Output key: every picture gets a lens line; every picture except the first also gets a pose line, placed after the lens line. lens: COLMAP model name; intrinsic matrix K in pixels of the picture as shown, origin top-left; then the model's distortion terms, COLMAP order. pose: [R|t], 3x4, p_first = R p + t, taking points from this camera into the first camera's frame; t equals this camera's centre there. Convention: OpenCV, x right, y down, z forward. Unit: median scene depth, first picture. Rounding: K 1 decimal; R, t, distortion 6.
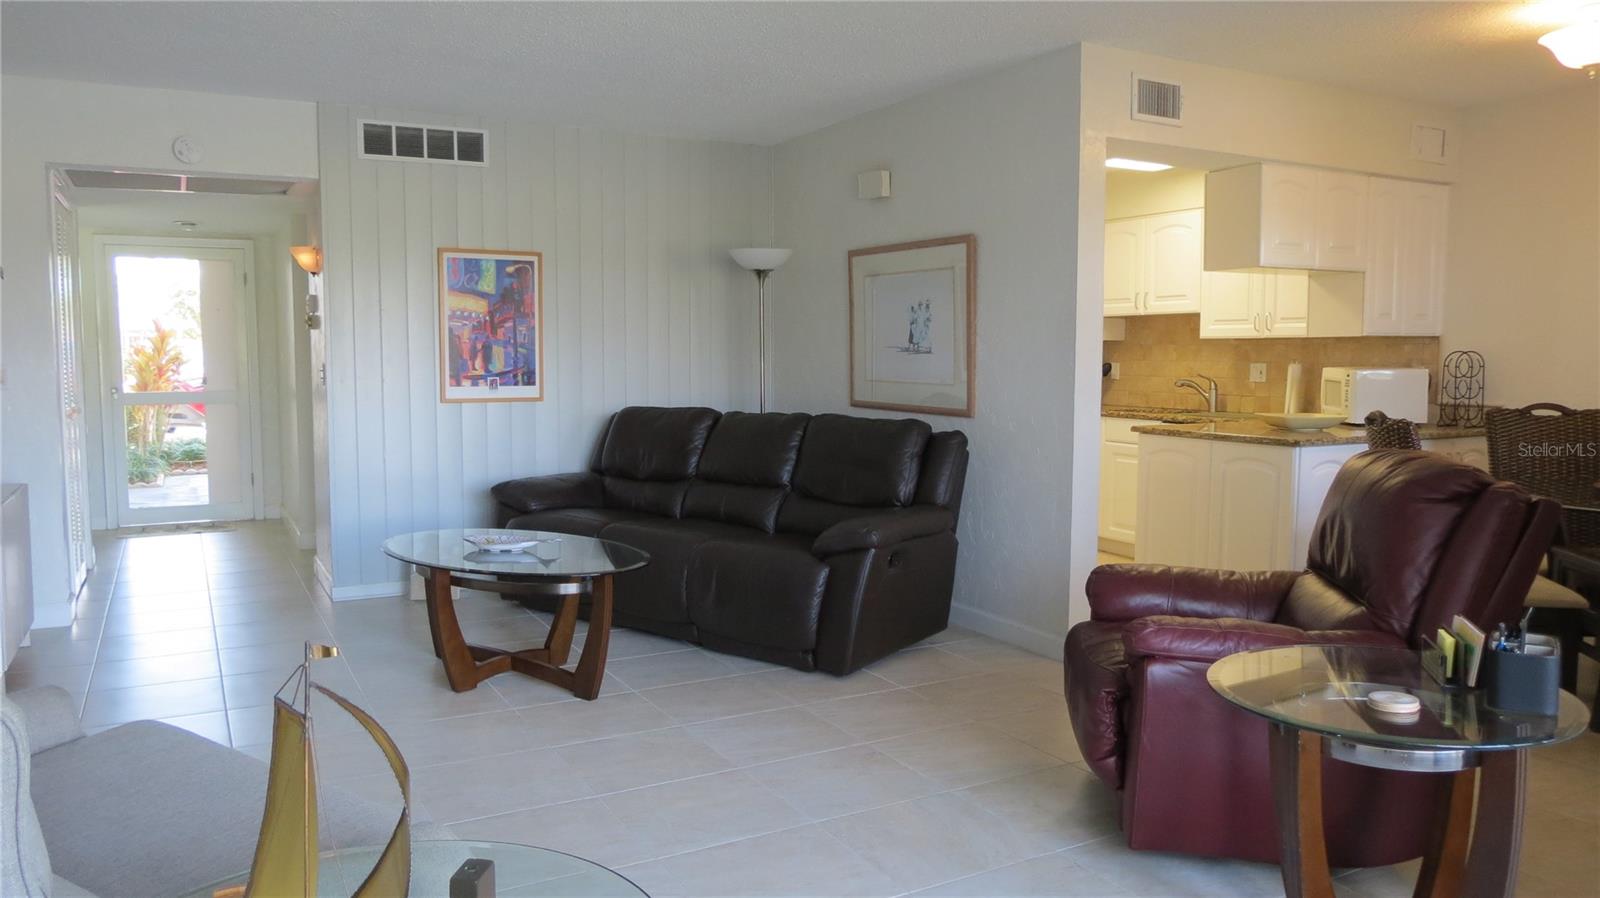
lens RADIAL K [[1143.7, 0, 803.9], [0, 1143.7, 447.9], [0, 0, 1]] dist [-0.036958, 0.025128]
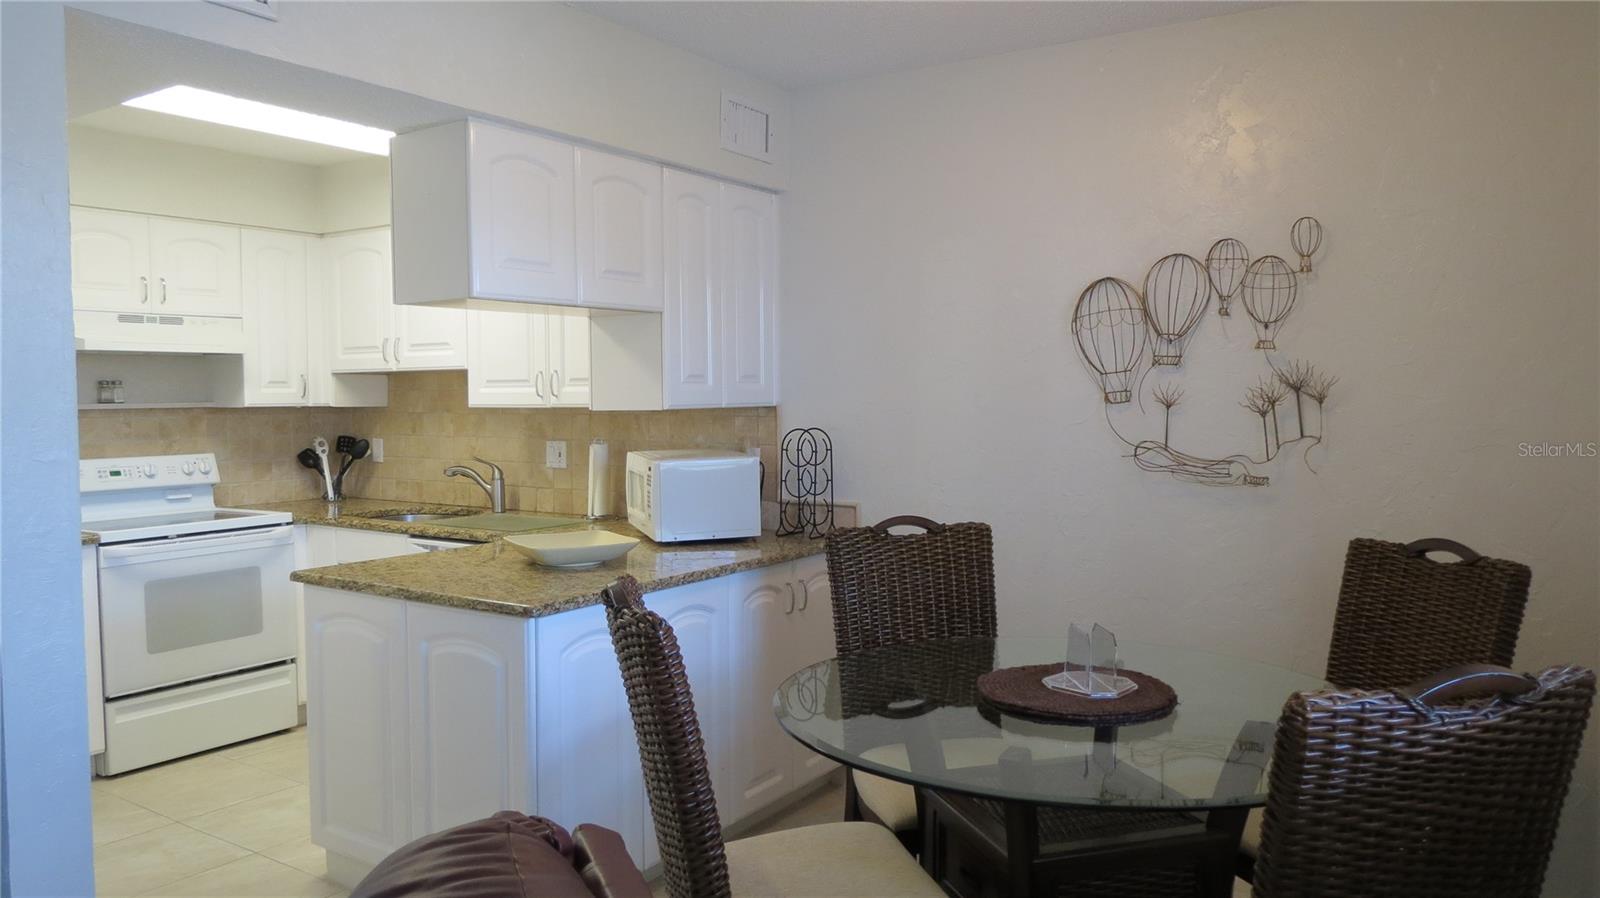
lens RADIAL K [[1143.7, 0, 798.0], [0, 1143.7, 455.4], [0, 0, 1]] dist [-0.036958, 0.025128]
pose [[0.887208, -0.028347, 0.460499, 0.246432], [0.042531, 0.998886, -0.020454, -0.053444], [-0.459406, 0.037733, 0.887425, 0.365079]]
